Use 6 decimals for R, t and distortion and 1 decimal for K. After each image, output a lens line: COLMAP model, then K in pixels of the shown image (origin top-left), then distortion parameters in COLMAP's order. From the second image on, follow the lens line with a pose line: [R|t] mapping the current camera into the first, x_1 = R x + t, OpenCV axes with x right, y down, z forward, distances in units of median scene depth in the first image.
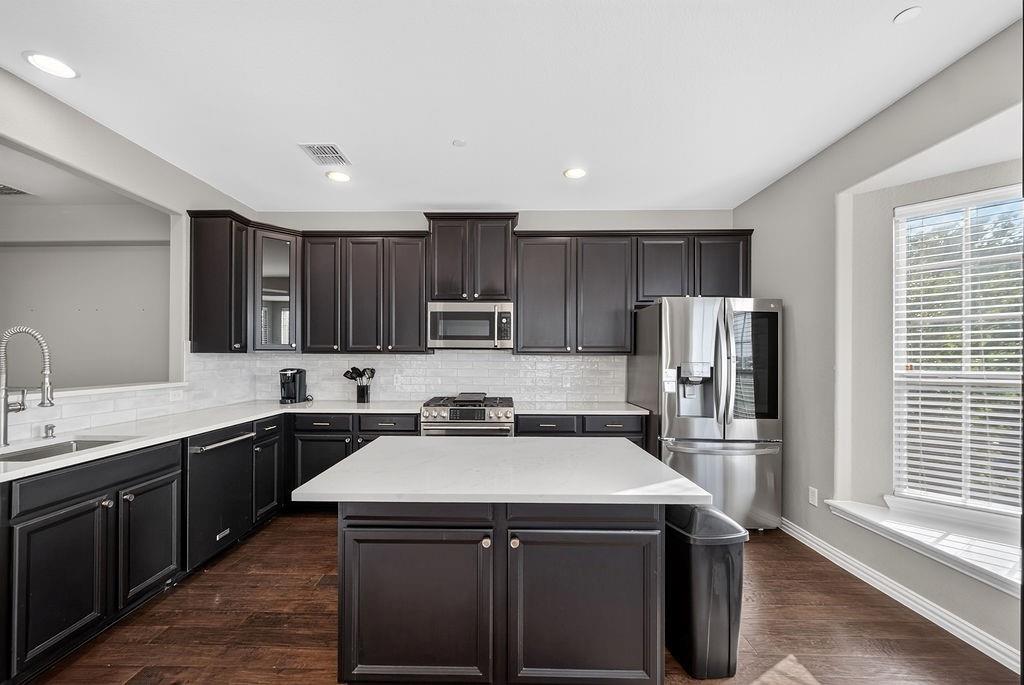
lens RADIAL K [[406.7, 0, 504.1], [0, 406.7, 355.2], [0, 0, 1]] dist [-0.006051, 0.000022]
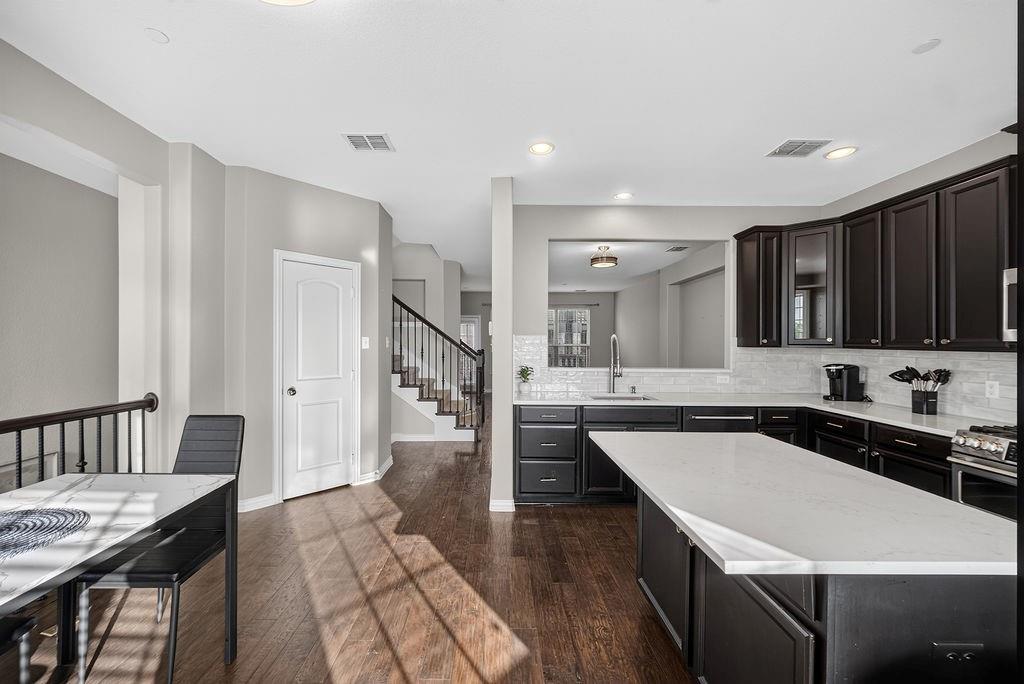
lens RADIAL K [[406.7, 0, 498.9], [0, 406.7, 342.7], [0, 0, 1]] dist [-0.006051, 0.000022]
pose [[0.026084, -0.001255, -0.999659, 0.432122], [-0.006247, 0.999979, -0.001418, -0.011558], [0.999640, 0.006282, 0.026076, 0.207821]]
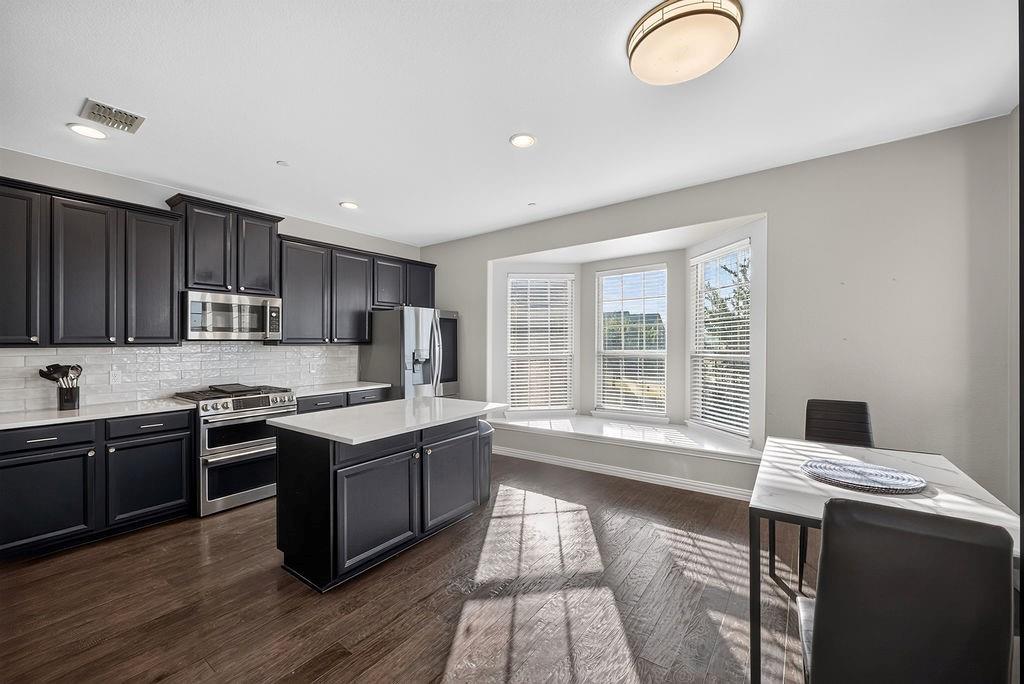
lens RADIAL K [[406.7, 0, 502.2], [0, 406.7, 338.9], [0, 0, 1]] dist [-0.006051, 0.000022]
pose [[0.581878, 0.001829, 0.813274, -0.546644], [0.007471, 0.999943, -0.007594, -0.006912], [-0.813242, 0.010495, 0.581831, -0.138096]]
